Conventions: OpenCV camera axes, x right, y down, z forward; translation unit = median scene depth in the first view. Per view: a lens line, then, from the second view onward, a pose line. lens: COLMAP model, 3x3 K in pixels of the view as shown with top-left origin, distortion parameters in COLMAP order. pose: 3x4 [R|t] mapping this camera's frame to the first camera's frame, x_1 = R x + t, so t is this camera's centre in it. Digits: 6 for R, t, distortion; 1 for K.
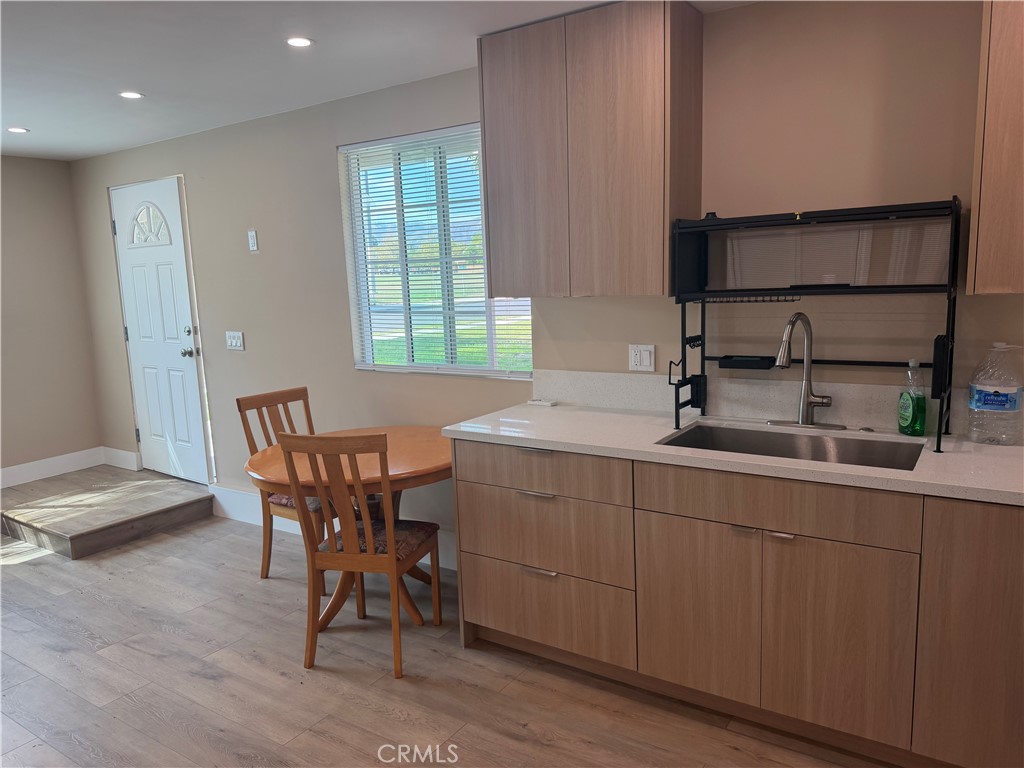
lens RADIAL K [[726.8, 0, 512.0], [0, 726.8, 384.0], [0, 0, 1]] dist [0.180669, -0.339954]
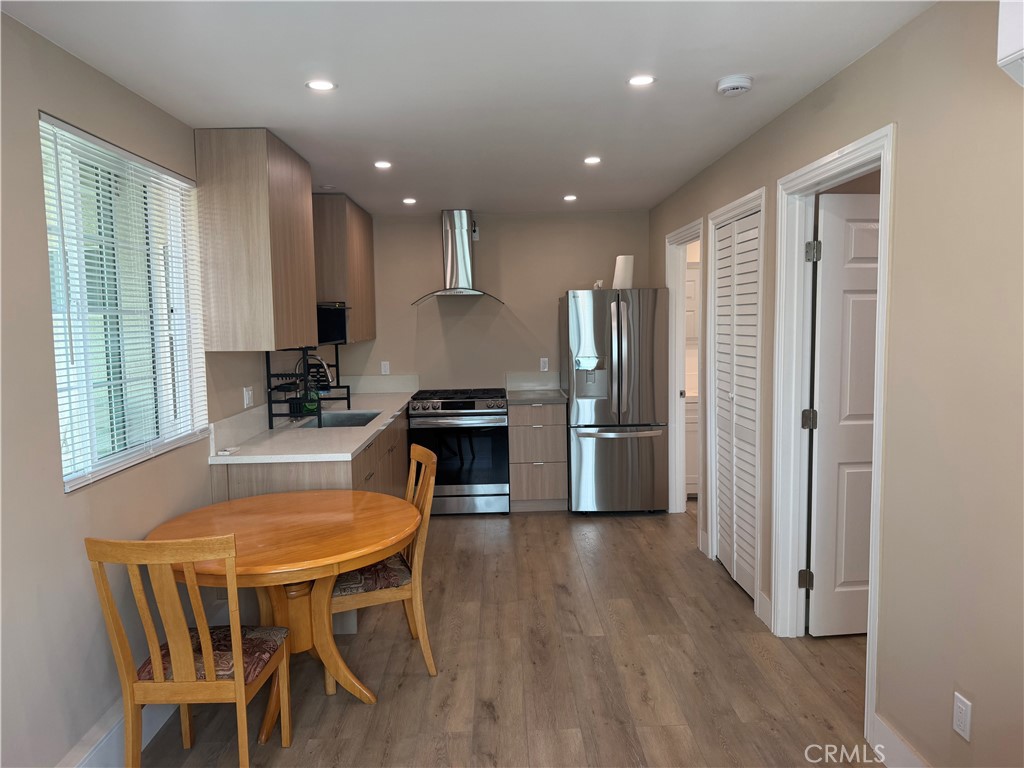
lens RADIAL K [[735.7, 0, 512.0], [0, 735.7, 384.0], [0, 0, 1]] dist [0.062684, -0.086905]
pose [[-0.579176, -0.030930, 0.814615, -1.380527], [0.153815, 0.977185, 0.146462, -0.212073], [-0.800560, 0.210127, -0.561204, 1.613300]]
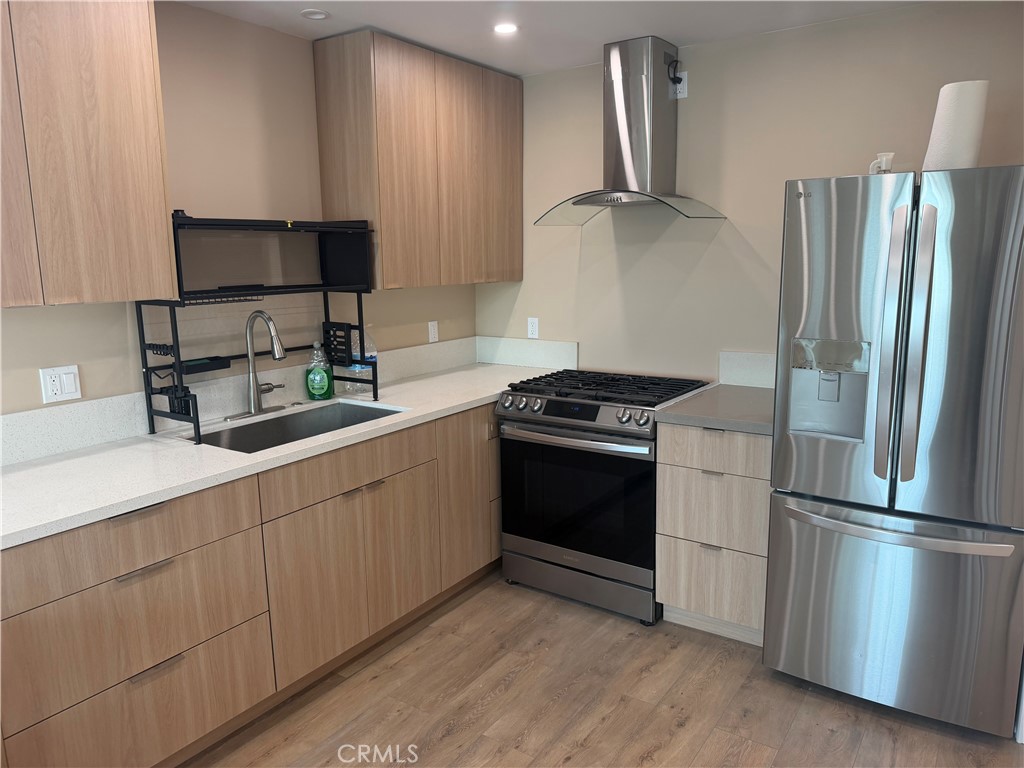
lens RADIAL K [[735.7, 0, 512.0], [0, 735.7, 384.0], [0, 0, 1]] dist [0.062684, -0.086905]
pose [[0.010608, -0.140966, 0.989958, -0.694724], [0.164971, 0.976694, 0.137309, -0.076238], [-0.986241, 0.161858, 0.033616, 0.591847]]
